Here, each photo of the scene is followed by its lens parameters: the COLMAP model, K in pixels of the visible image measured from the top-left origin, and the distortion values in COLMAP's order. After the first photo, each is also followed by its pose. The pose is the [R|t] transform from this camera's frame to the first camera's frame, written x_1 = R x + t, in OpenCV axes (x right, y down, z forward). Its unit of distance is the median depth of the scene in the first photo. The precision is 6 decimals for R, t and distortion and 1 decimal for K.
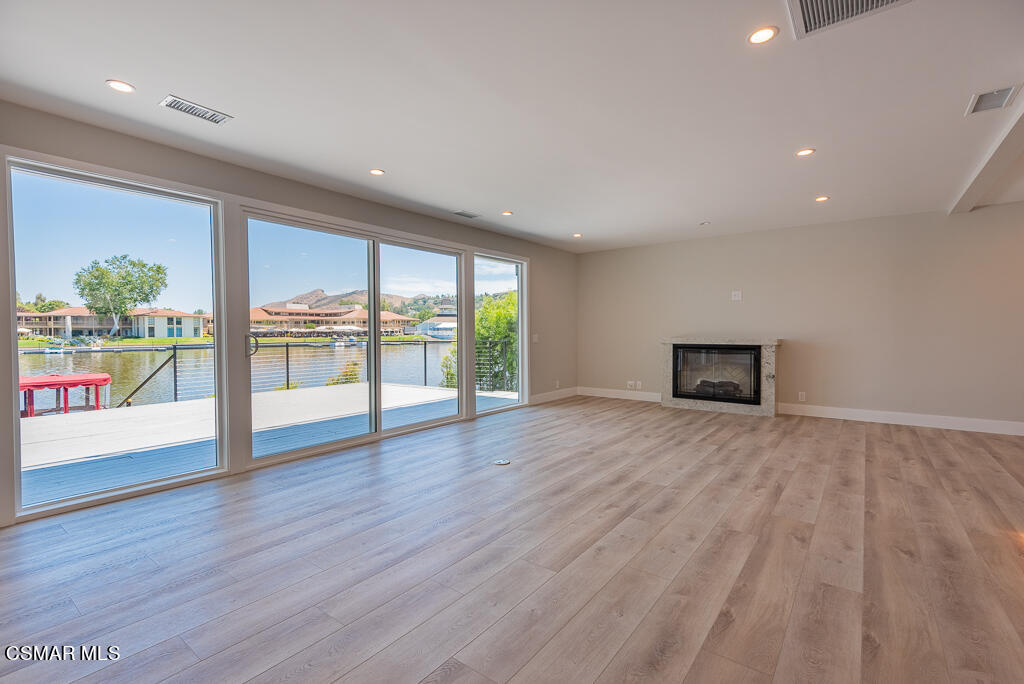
lens RADIAL K [[466.5, 0, 516.1], [0, 466.5, 341.6], [0, 0, 1]] dist [0.019823, -0.010986]
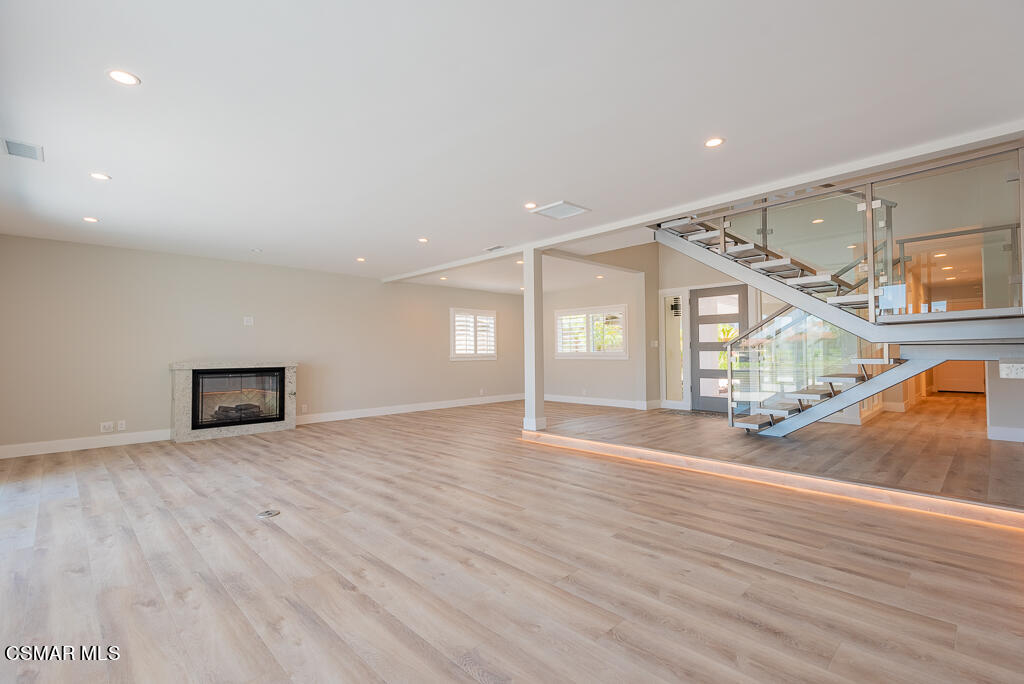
lens RADIAL K [[466.5, 0, 508.8], [0, 466.5, 339.1], [0, 0, 1]] dist [0.019823, -0.010986]
pose [[0.117163, 0.033185, 0.992558, -0.543720], [0.031929, 0.998799, -0.037163, -0.000797], [-0.992599, 0.036045, 0.115963, 0.326968]]
